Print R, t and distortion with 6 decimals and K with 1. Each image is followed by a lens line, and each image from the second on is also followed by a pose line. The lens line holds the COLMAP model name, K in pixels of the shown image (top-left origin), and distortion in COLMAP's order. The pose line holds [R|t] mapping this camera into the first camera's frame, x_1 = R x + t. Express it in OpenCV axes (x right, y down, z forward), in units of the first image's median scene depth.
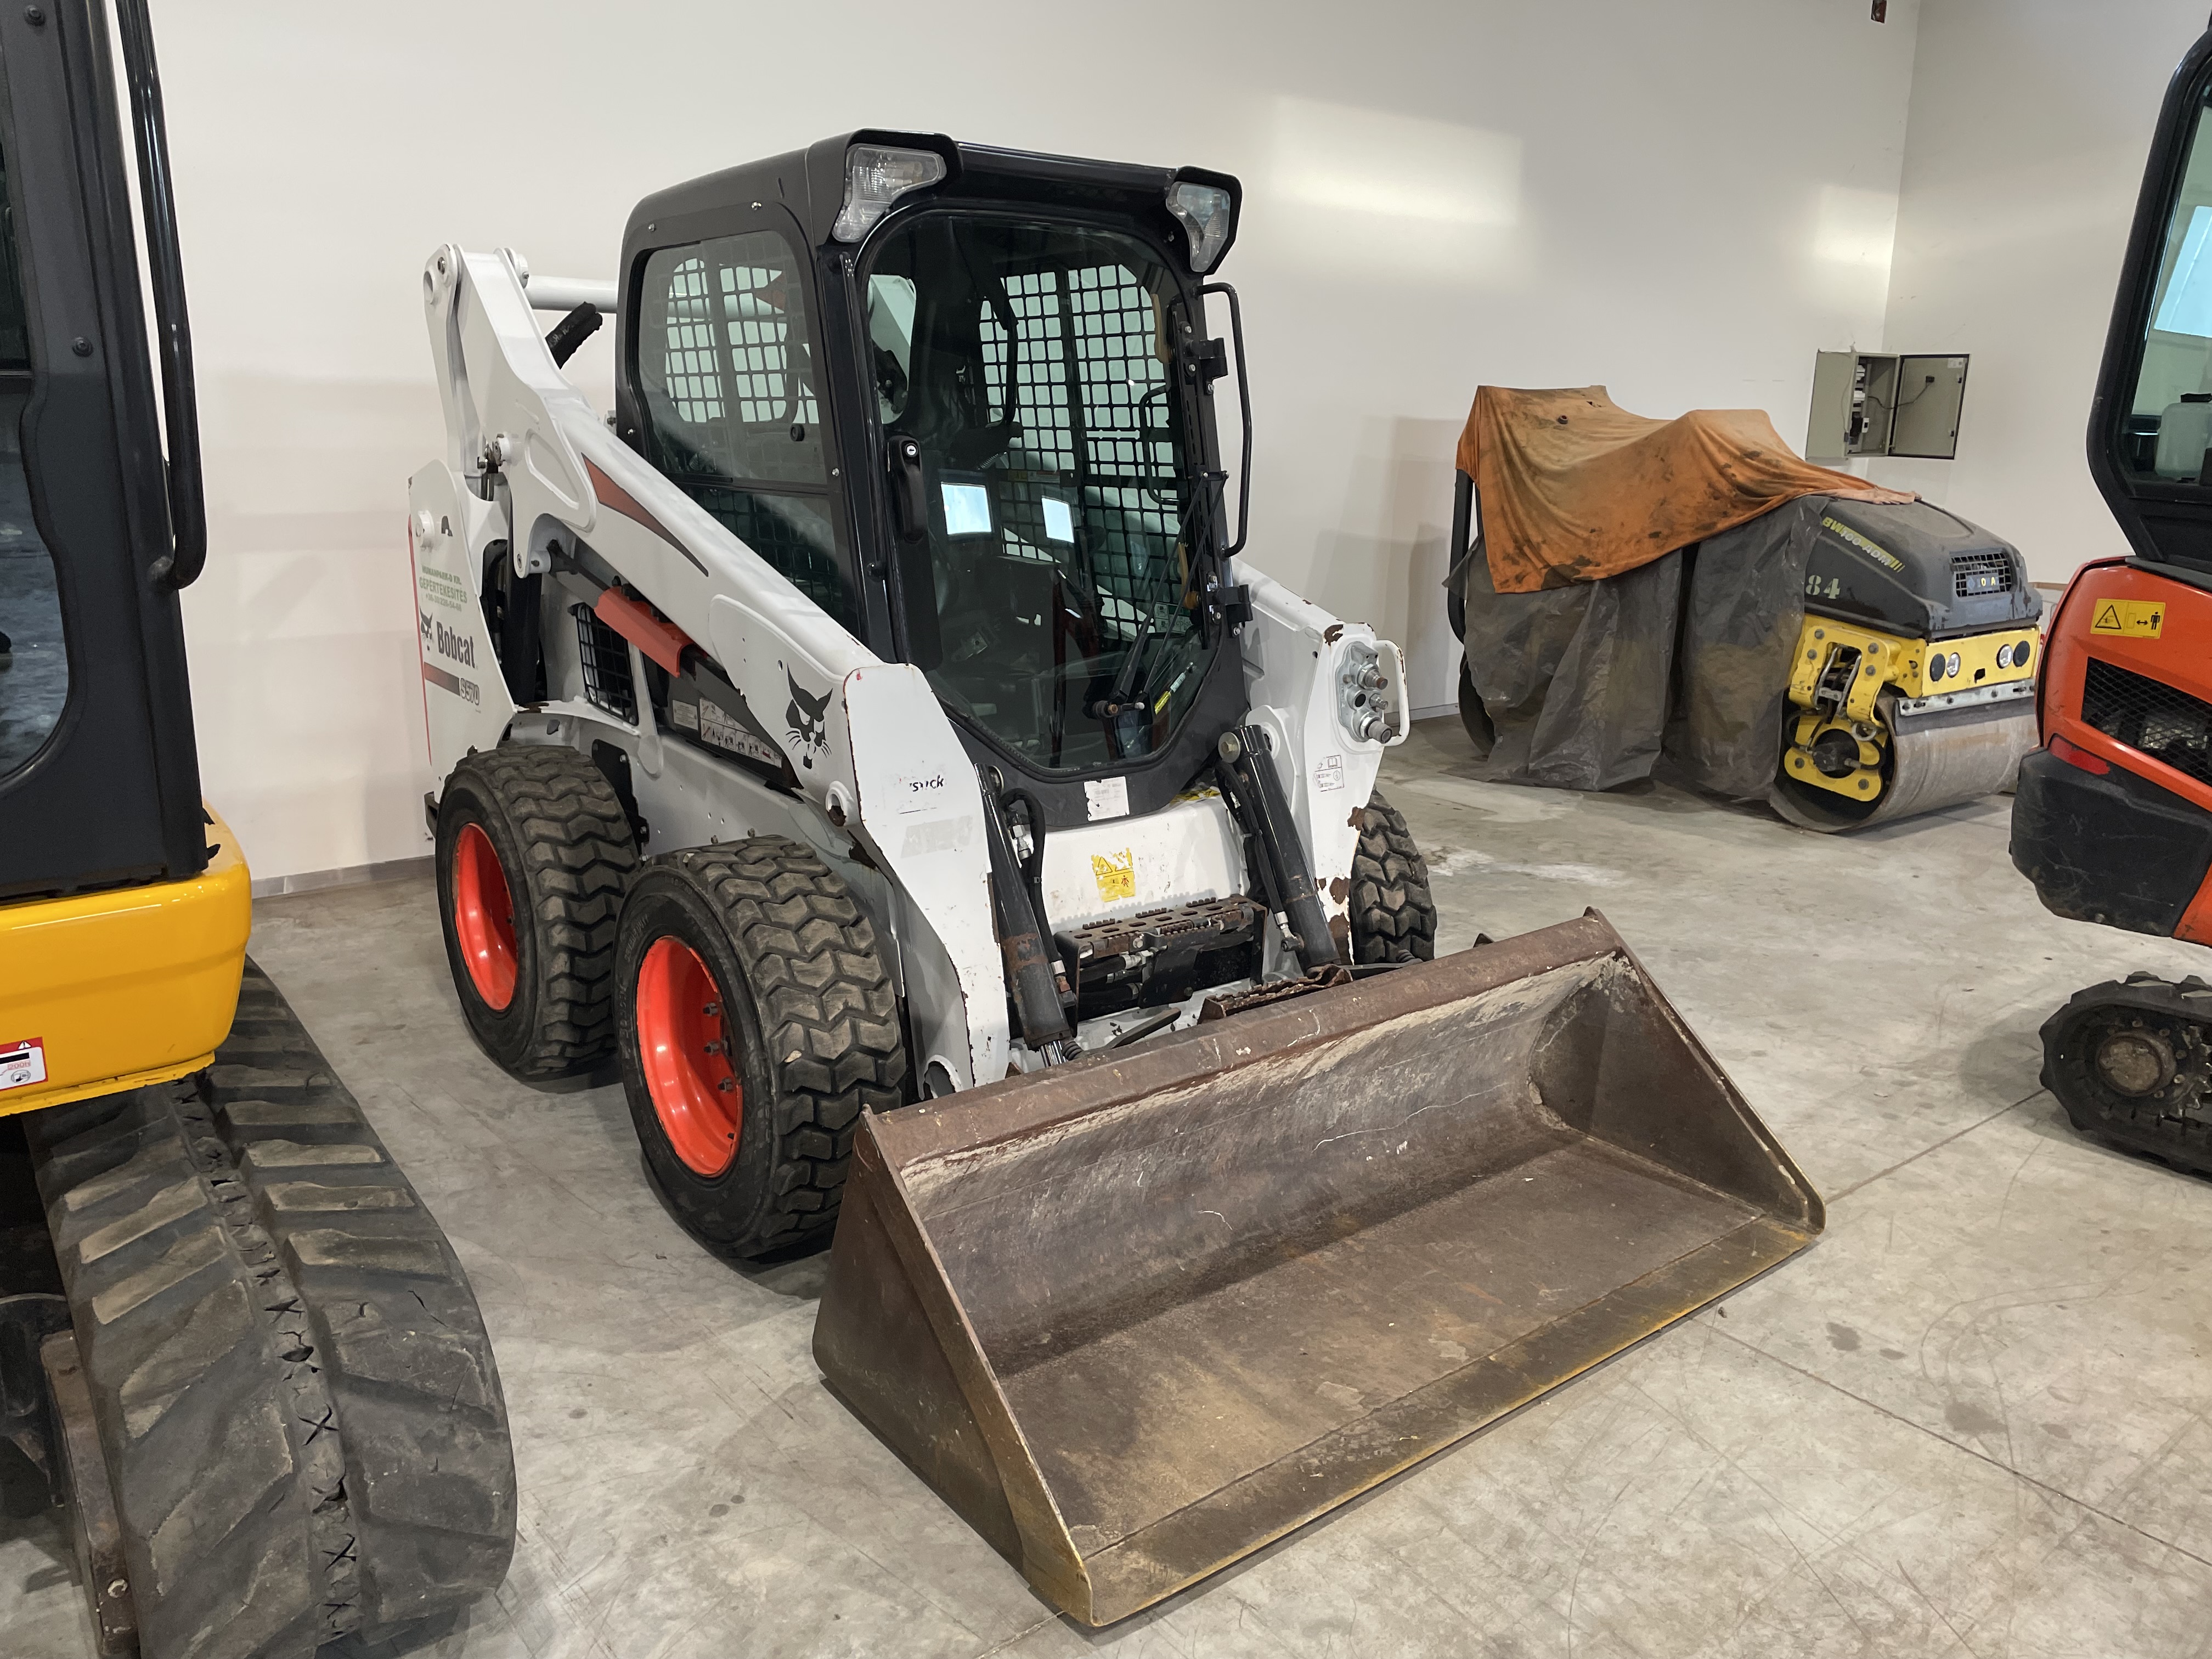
lens RADIAL K [[1660.8, 0, 1119.8], [0, 1660.8, 796.9], [0, 0, 1]] dist [0.097033, -0.117573]
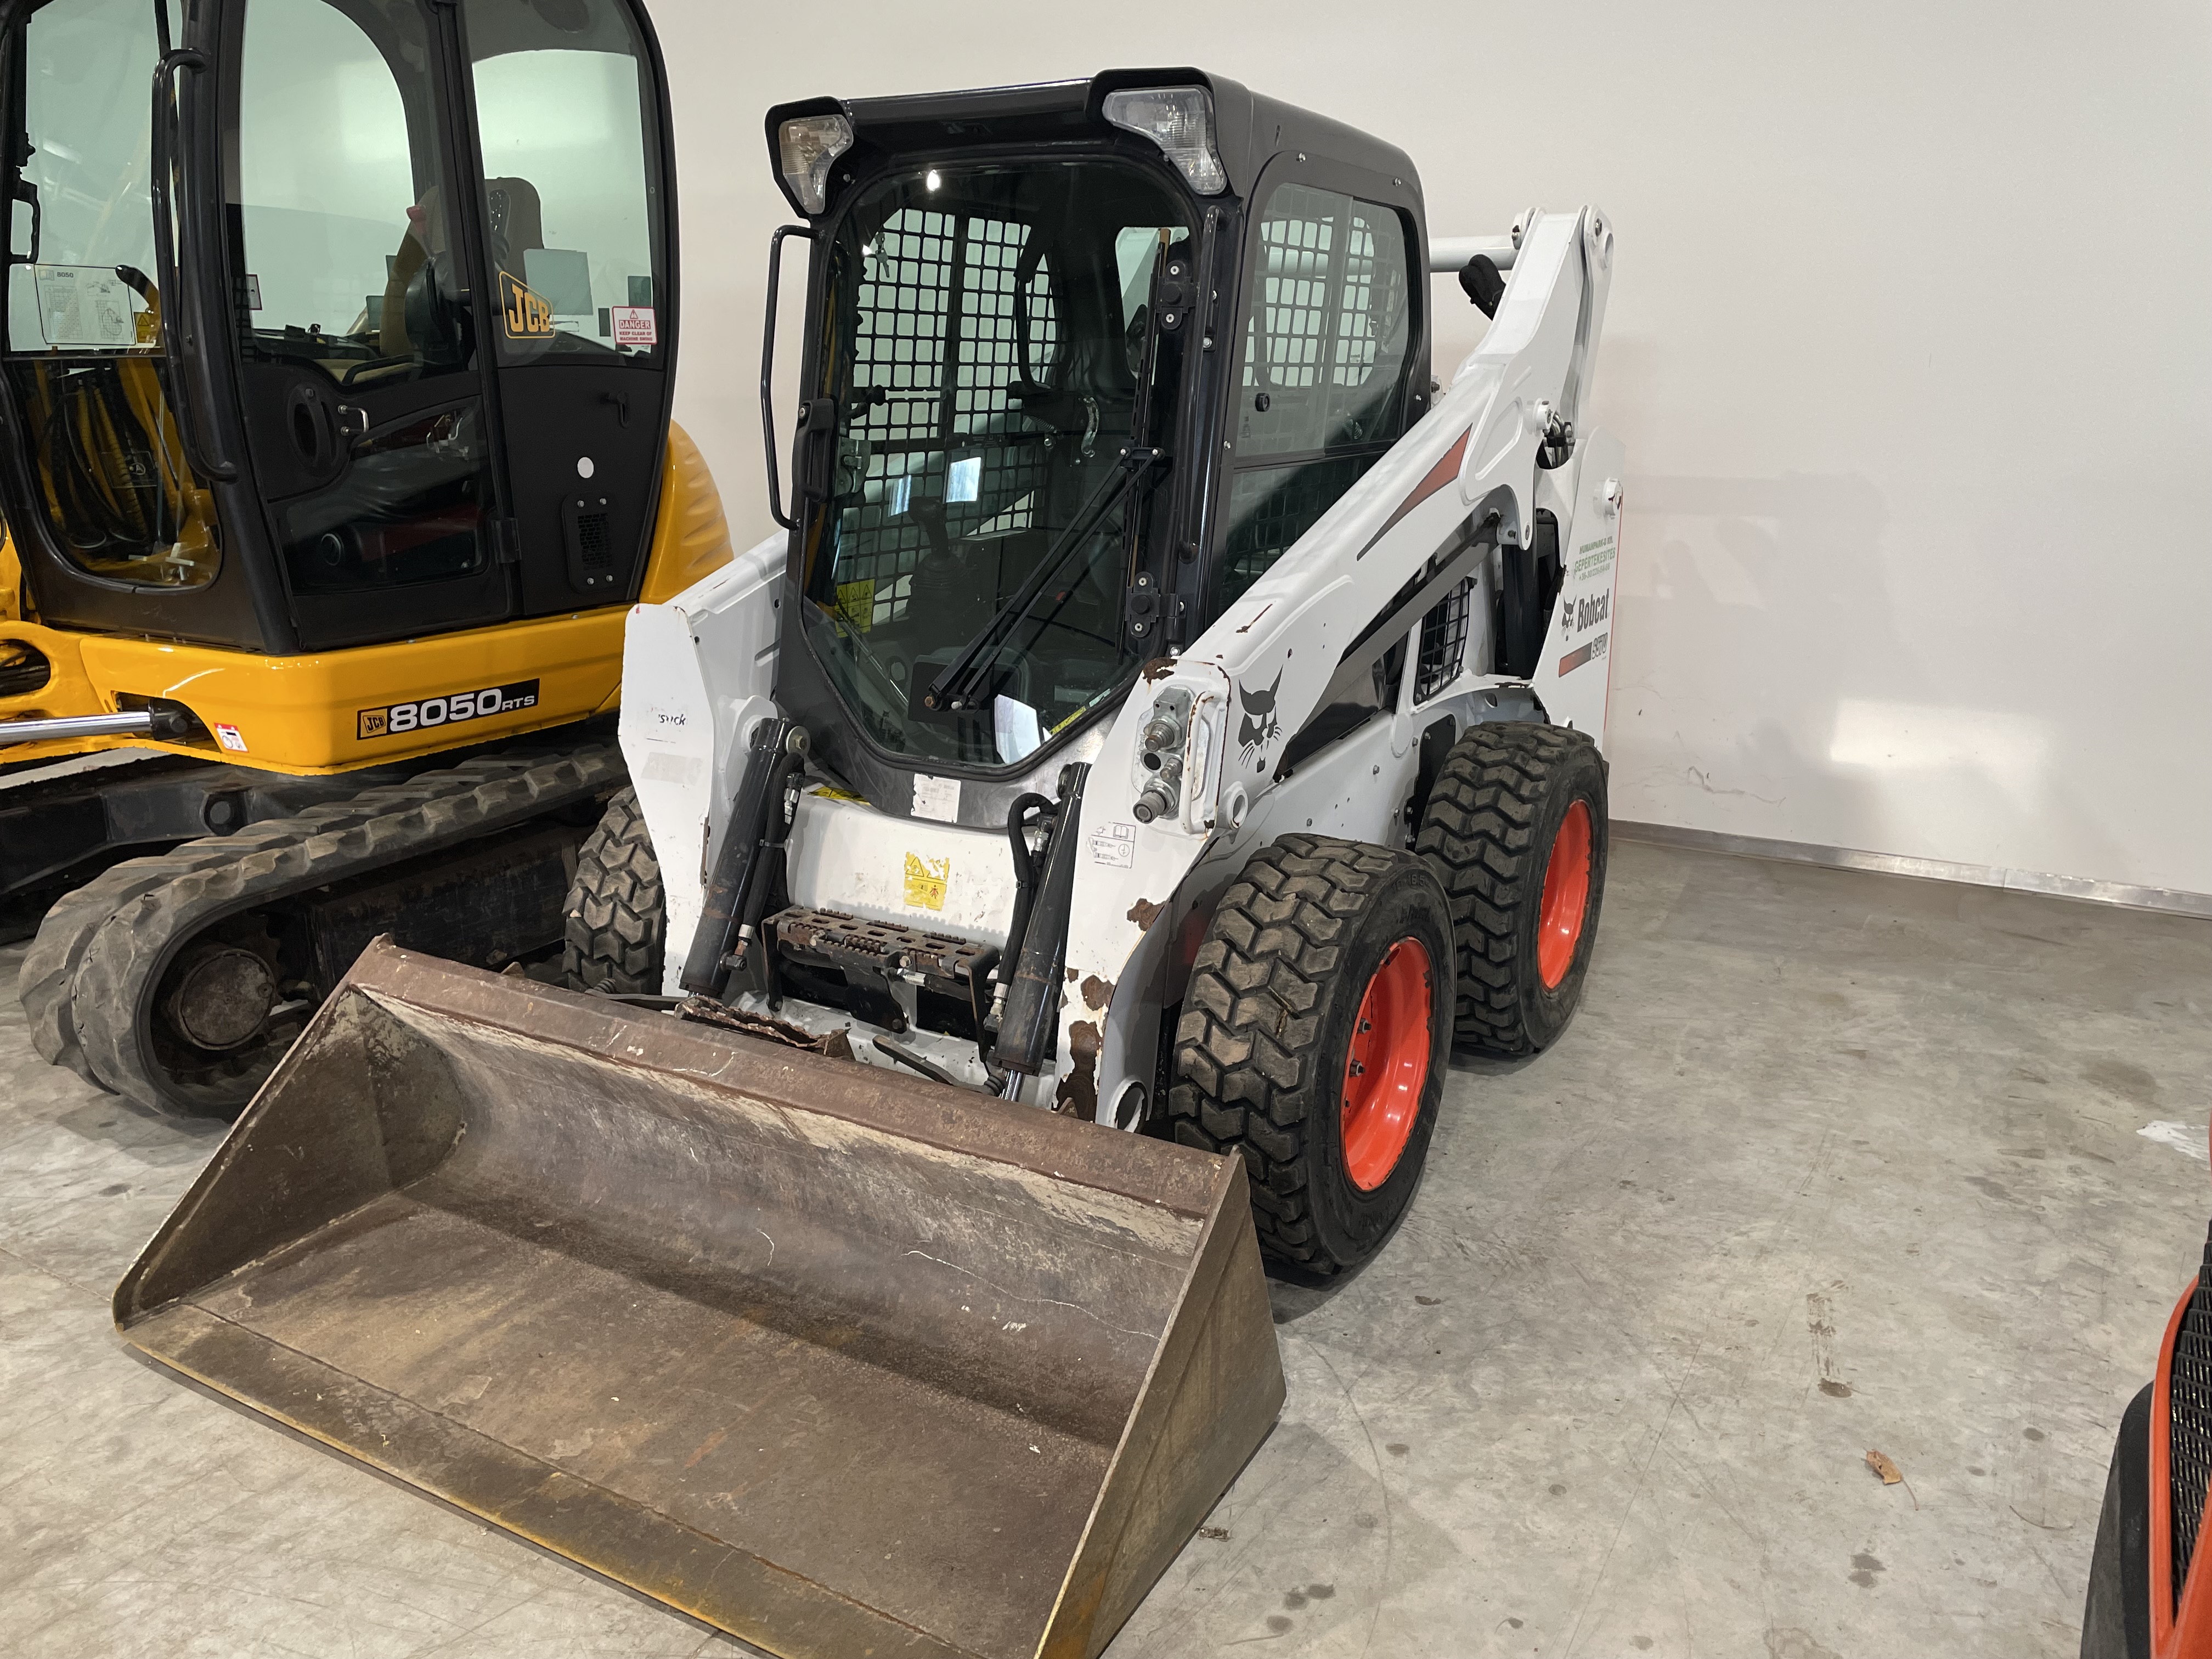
lens RADIAL K [[1660.8, 0, 1119.8], [0, 1660.8, 796.9], [0, 0, 1]] dist [0.097033, -0.117573]
pose [[0.370306, 0.225874, -0.901030, 0.685743], [-0.202997, 0.966219, 0.158788, -0.132990], [0.906458, 0.124106, 0.403648, 0.576085]]
